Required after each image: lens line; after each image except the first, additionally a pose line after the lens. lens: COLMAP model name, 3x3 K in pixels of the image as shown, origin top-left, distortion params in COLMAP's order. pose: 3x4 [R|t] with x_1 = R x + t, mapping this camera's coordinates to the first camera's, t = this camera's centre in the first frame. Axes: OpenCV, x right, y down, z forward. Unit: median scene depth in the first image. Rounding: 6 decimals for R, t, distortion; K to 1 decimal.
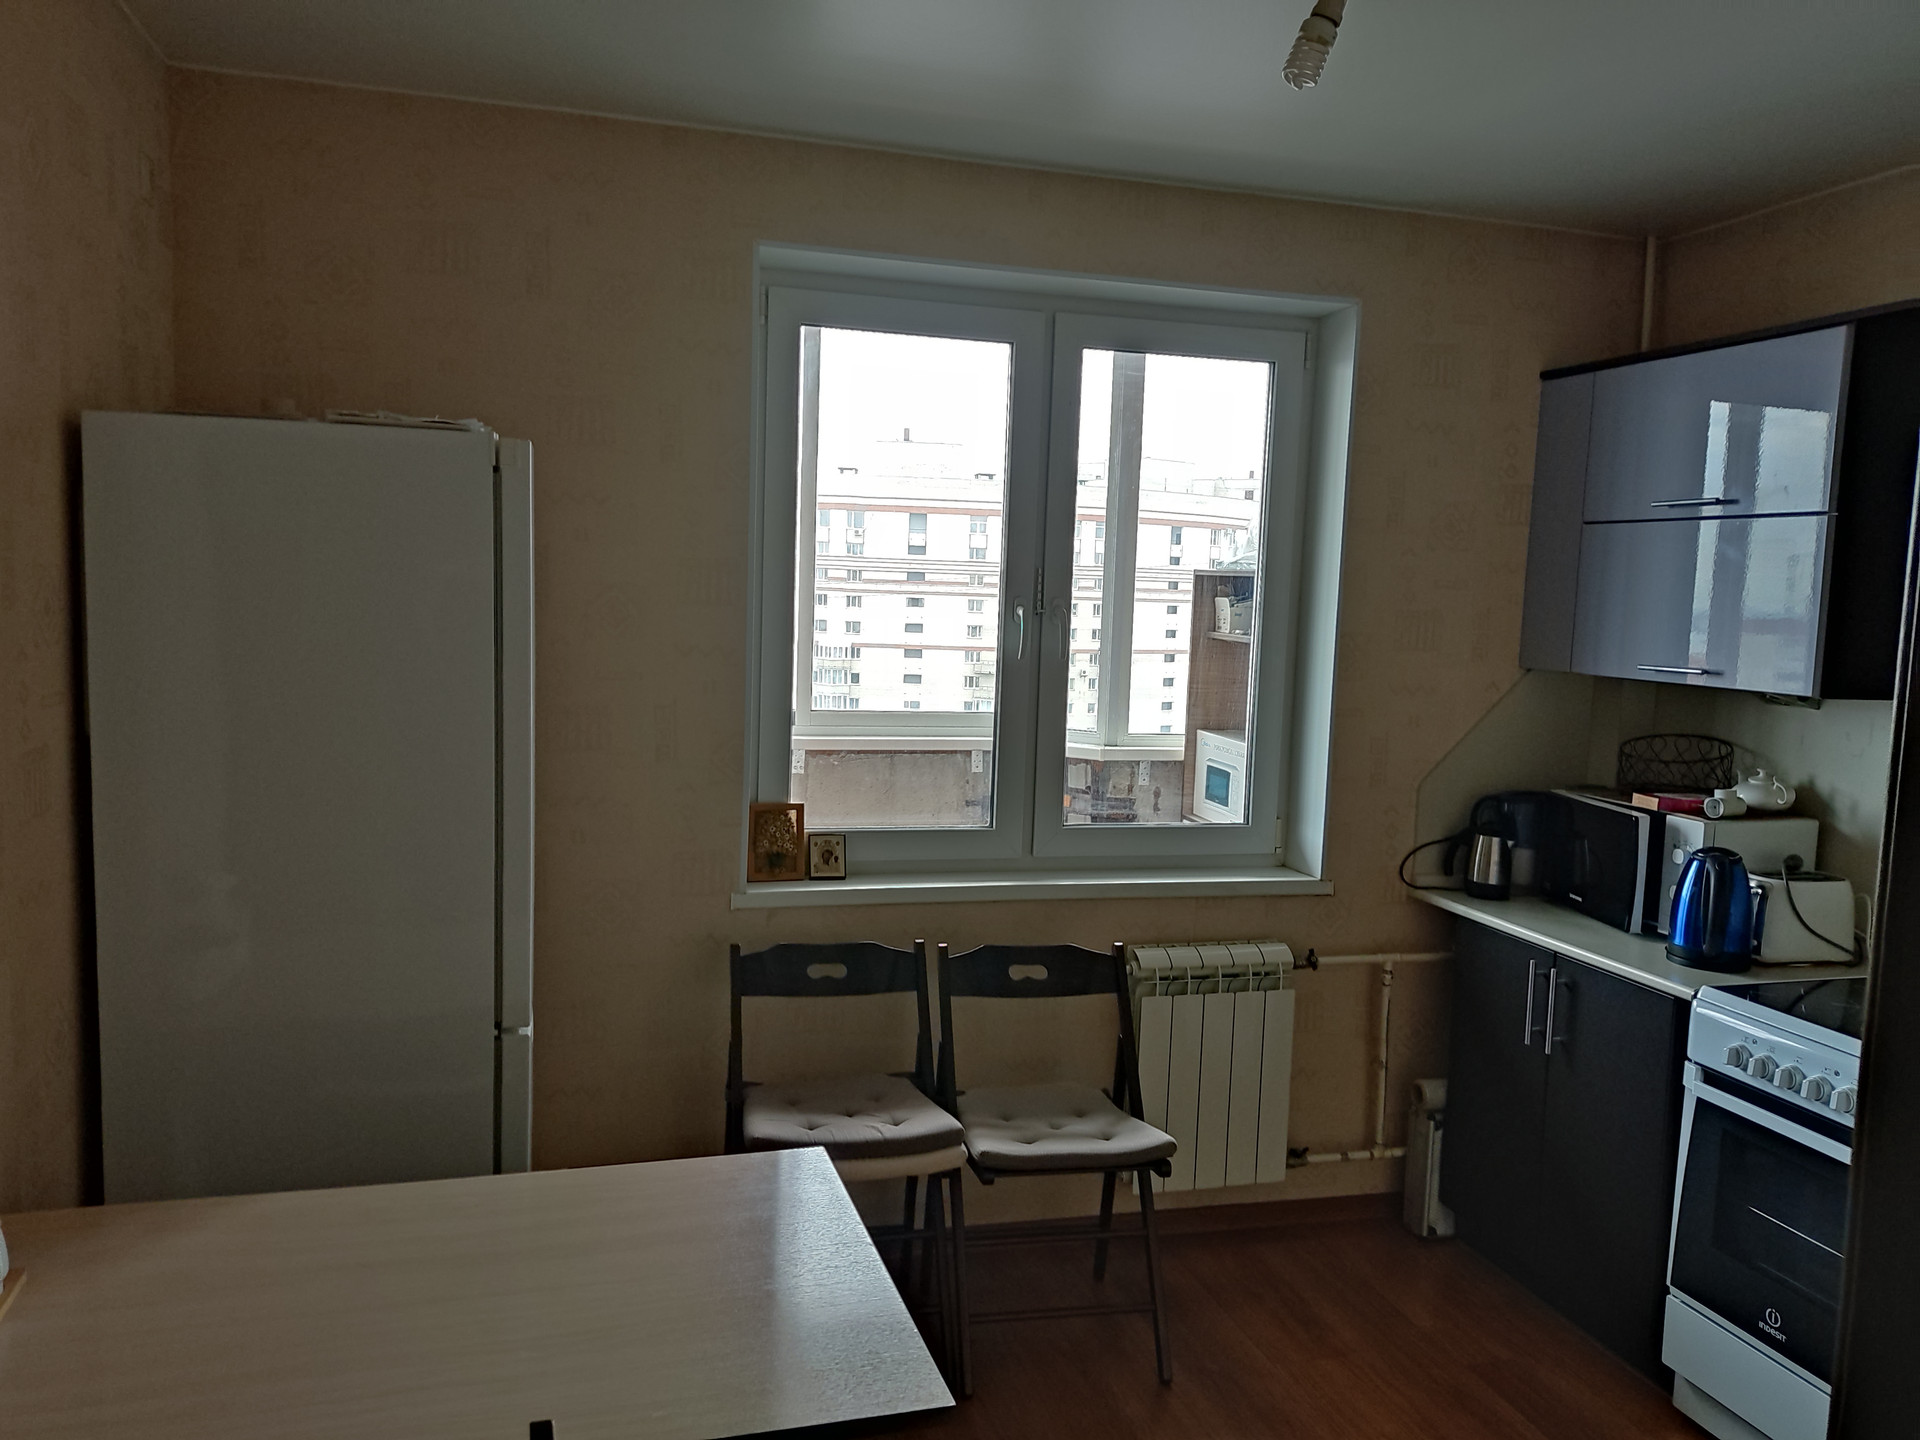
lens RADIAL K [[1466.8, 0, 960.0], [0, 1466.8, 720.0], [0, 0, 1]] dist [0.135527, -0.235114]
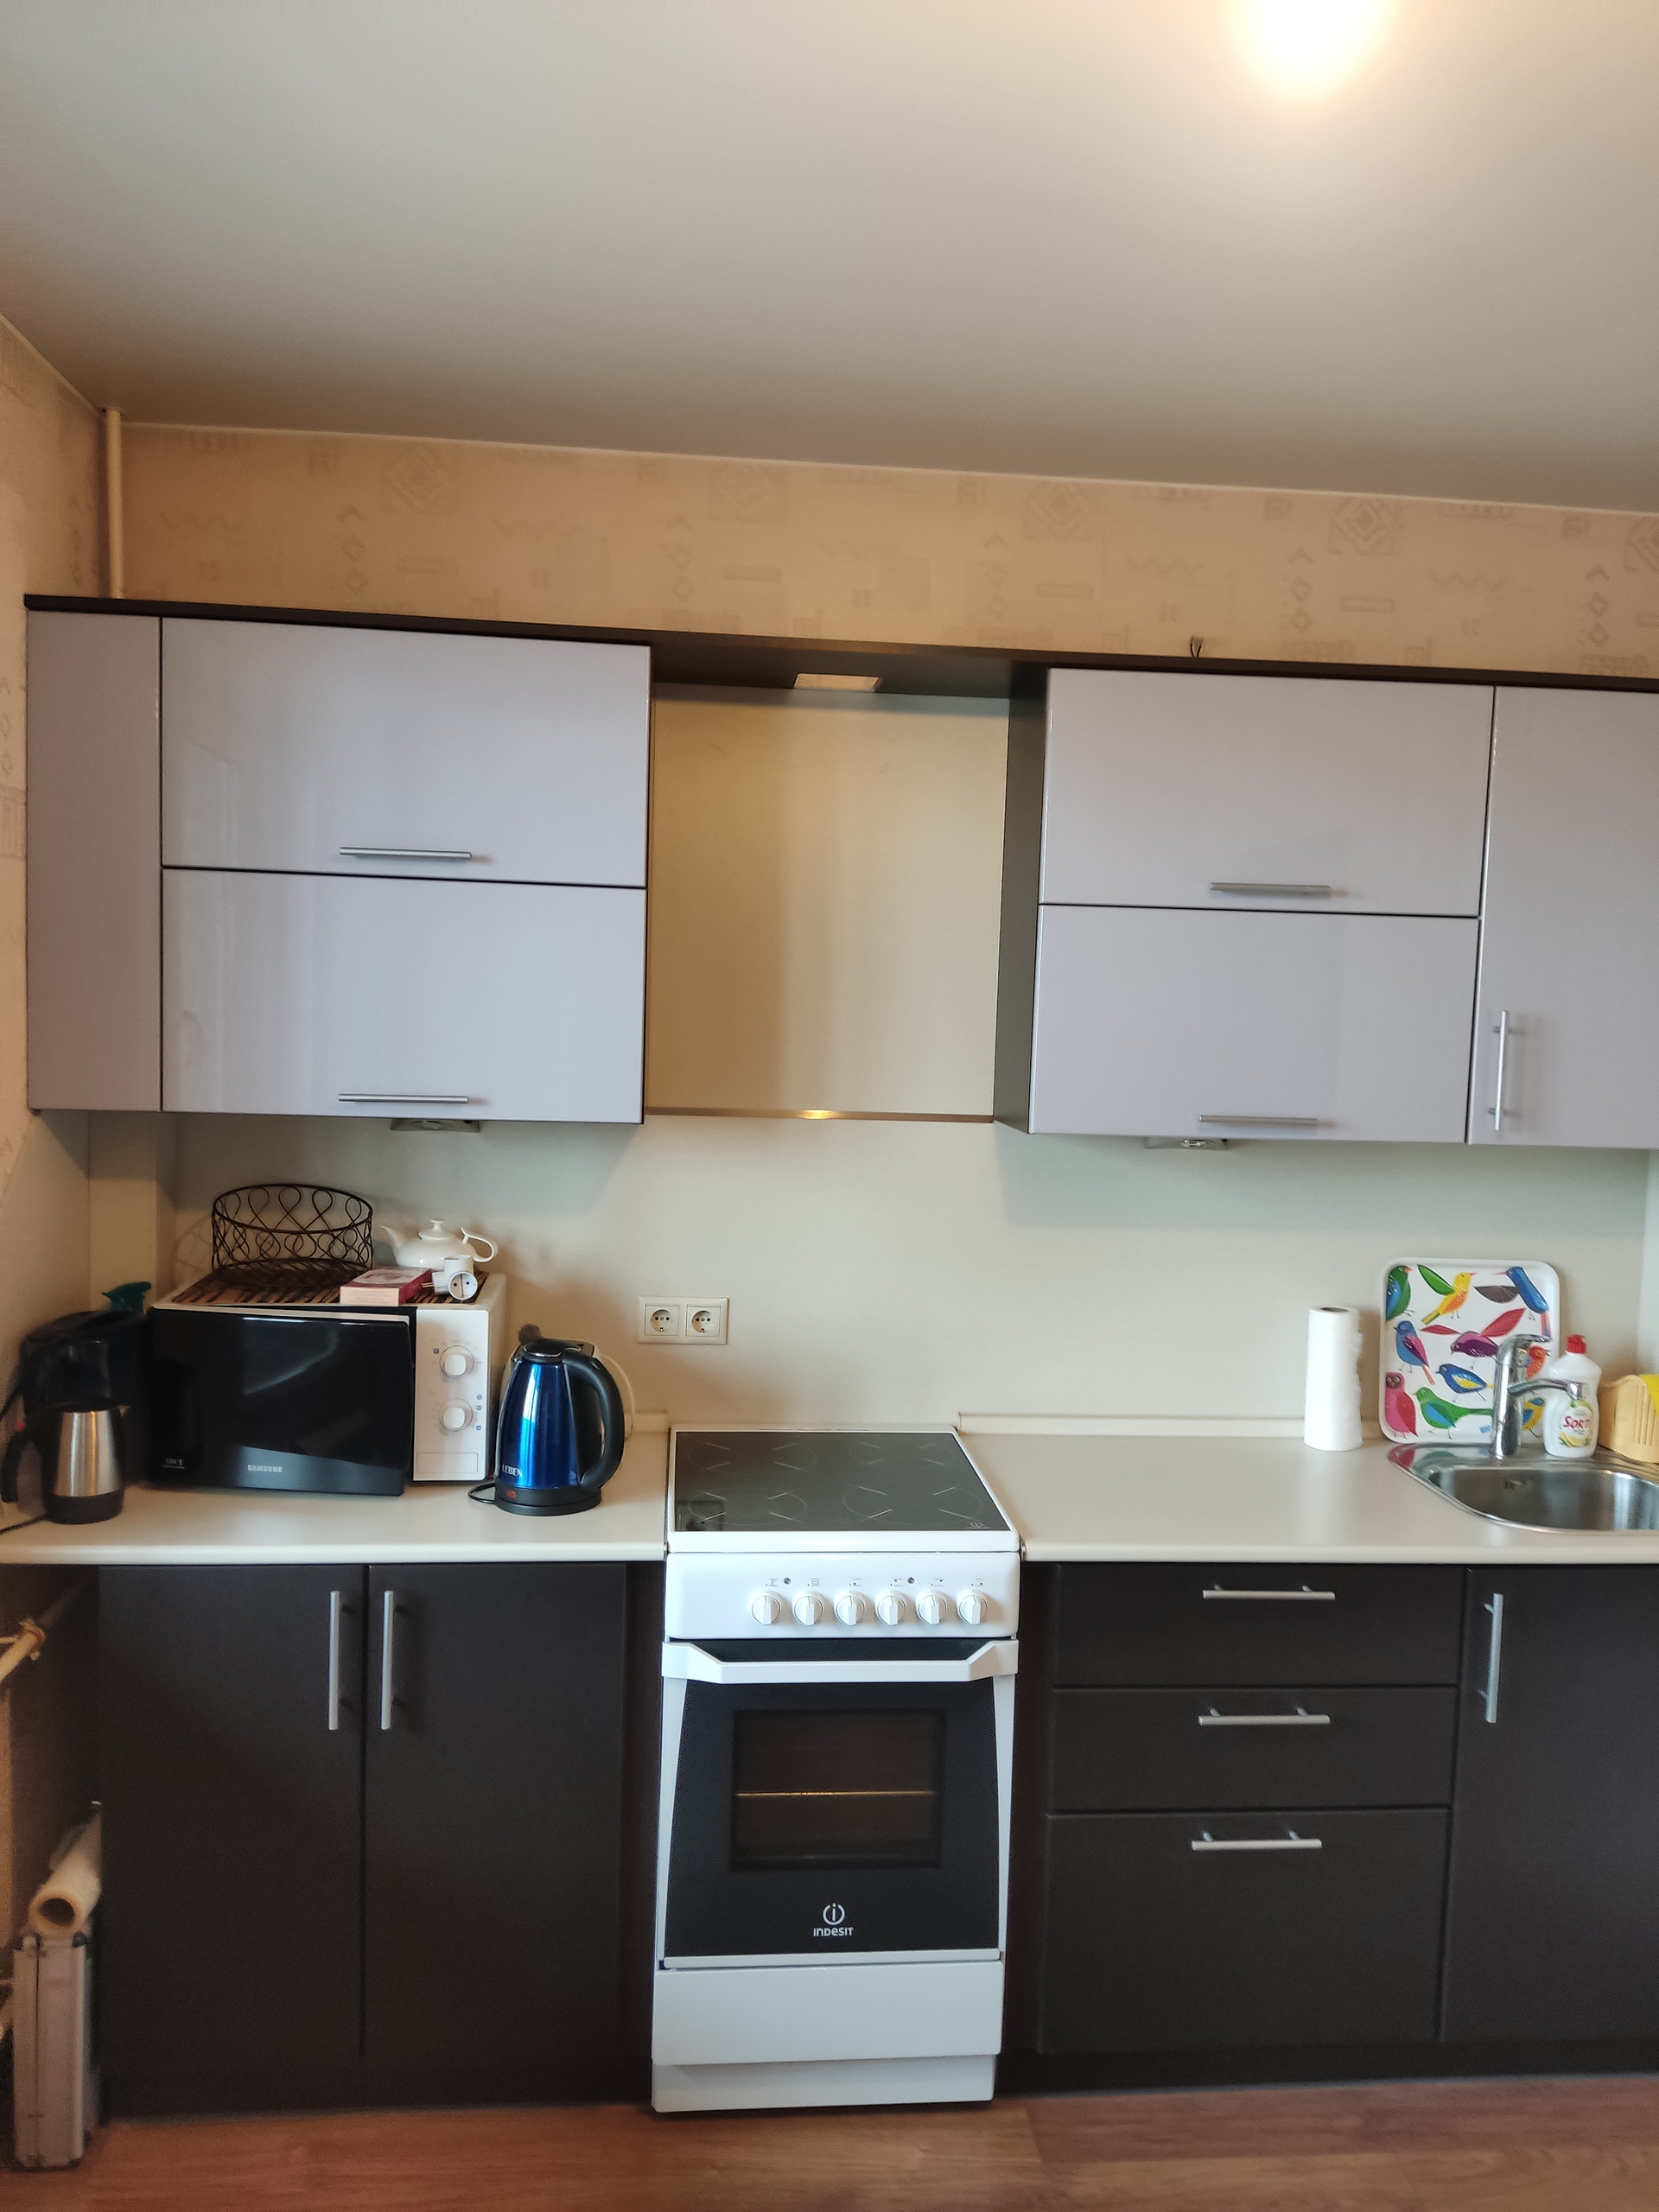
lens RADIAL K [[1689.9, 0, 829.5], [0, 1689.9, 1106.0], [0, 0, 1]] dist [0.135527, -0.235114]
pose [[0.181272, -0.092136, 0.979107, -0.256508], [0.058875, 0.994833, 0.082716, -0.084377], [-0.981669, 0.042651, 0.185760, 0.667050]]
